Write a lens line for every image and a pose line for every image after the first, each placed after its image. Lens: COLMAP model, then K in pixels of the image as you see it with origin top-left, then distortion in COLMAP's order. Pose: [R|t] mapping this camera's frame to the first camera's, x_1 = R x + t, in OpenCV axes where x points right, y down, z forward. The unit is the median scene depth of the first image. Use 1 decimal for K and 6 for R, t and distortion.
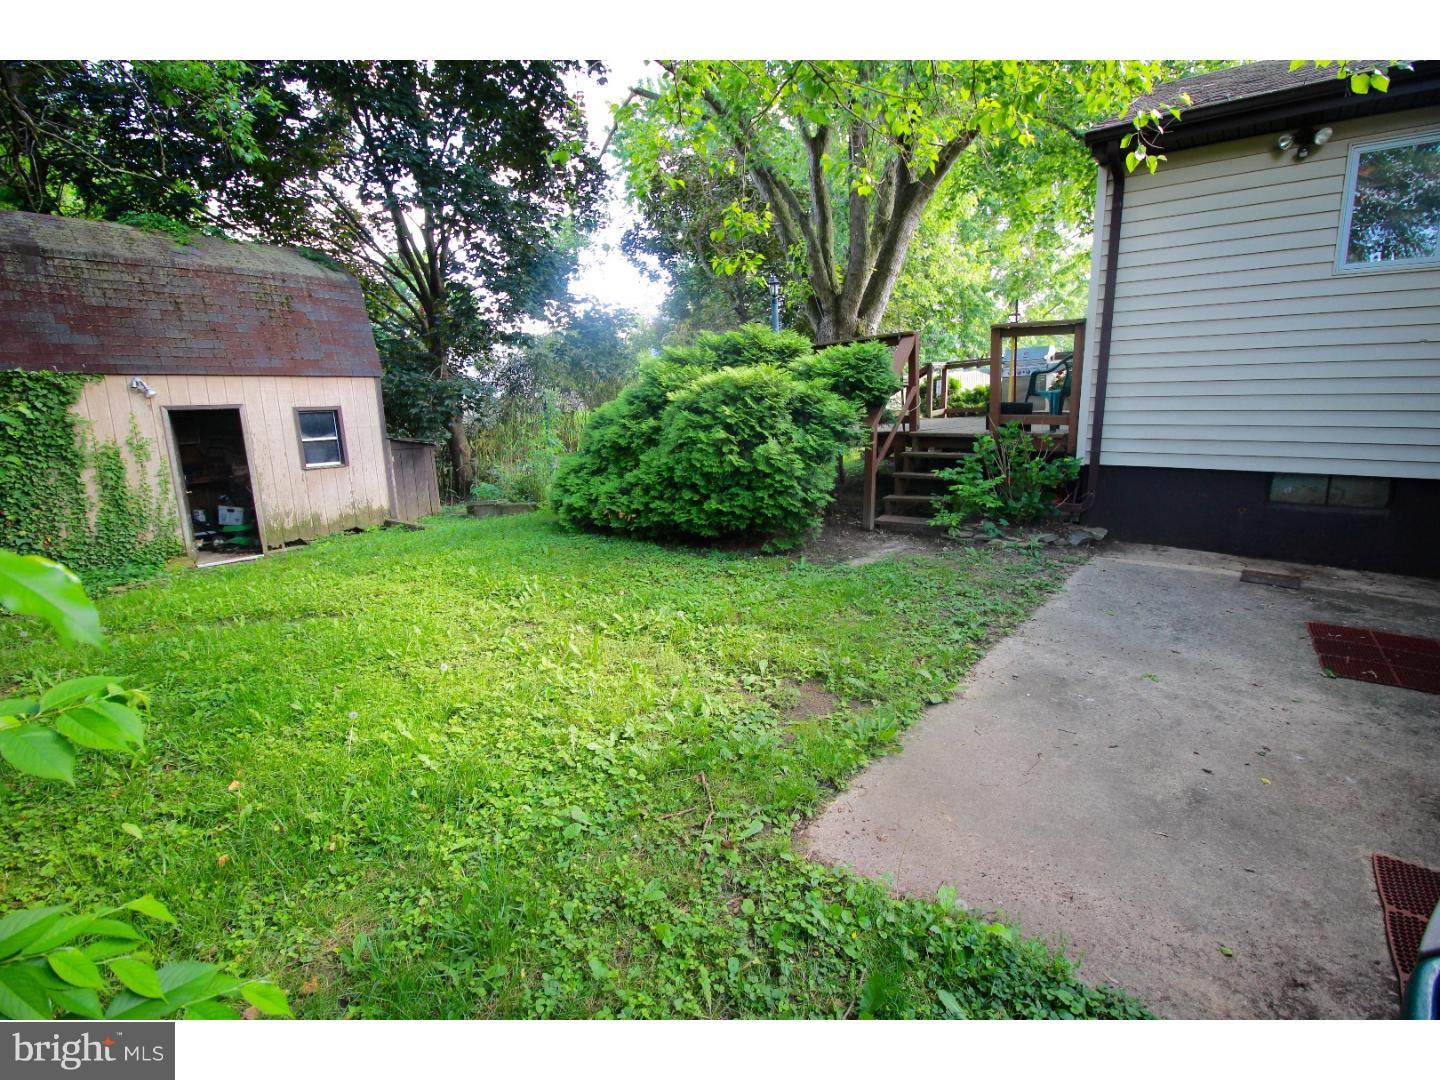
lens RADIAL K [[671.3, 0, 714.7], [0, 671.3, 541.7], [0, 0, 1]] dist [-0.002714, -0.011293]
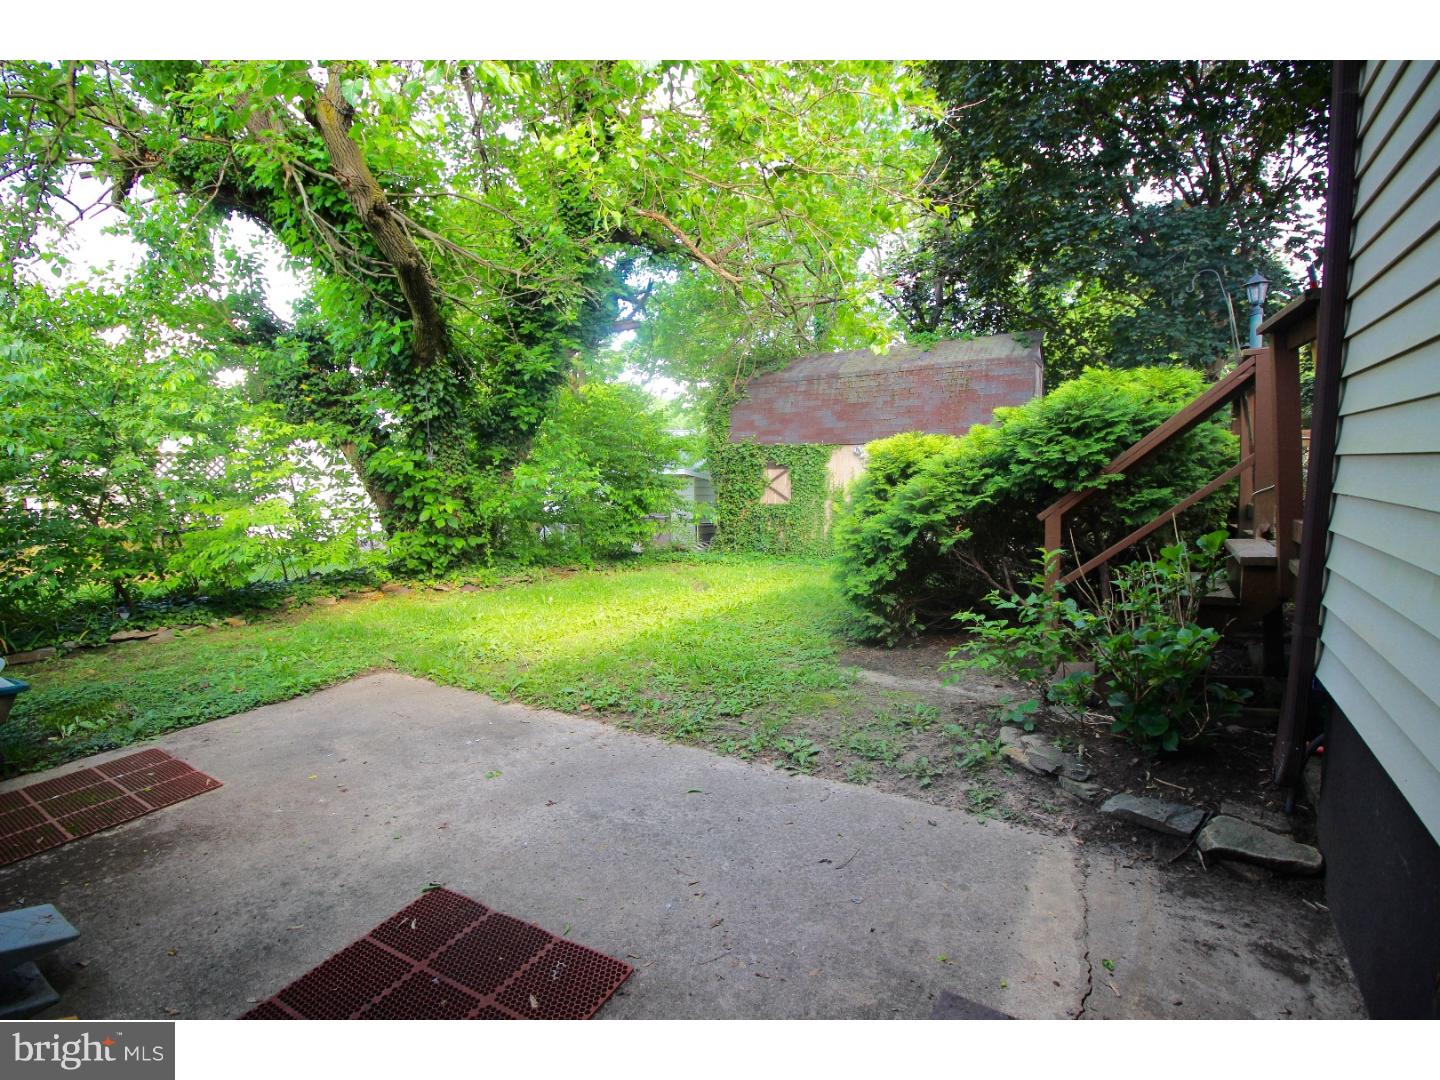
lens RADIAL K [[671.3, 0, 714.7], [0, 671.3, 541.7], [0, 0, 1]] dist [-0.002714, -0.011293]
pose [[0.110937, 0.130979, -0.985159, 1.572672], [-0.196937, 0.974517, 0.107388, -0.288635], [0.974119, 0.182101, 0.133905, 1.098740]]
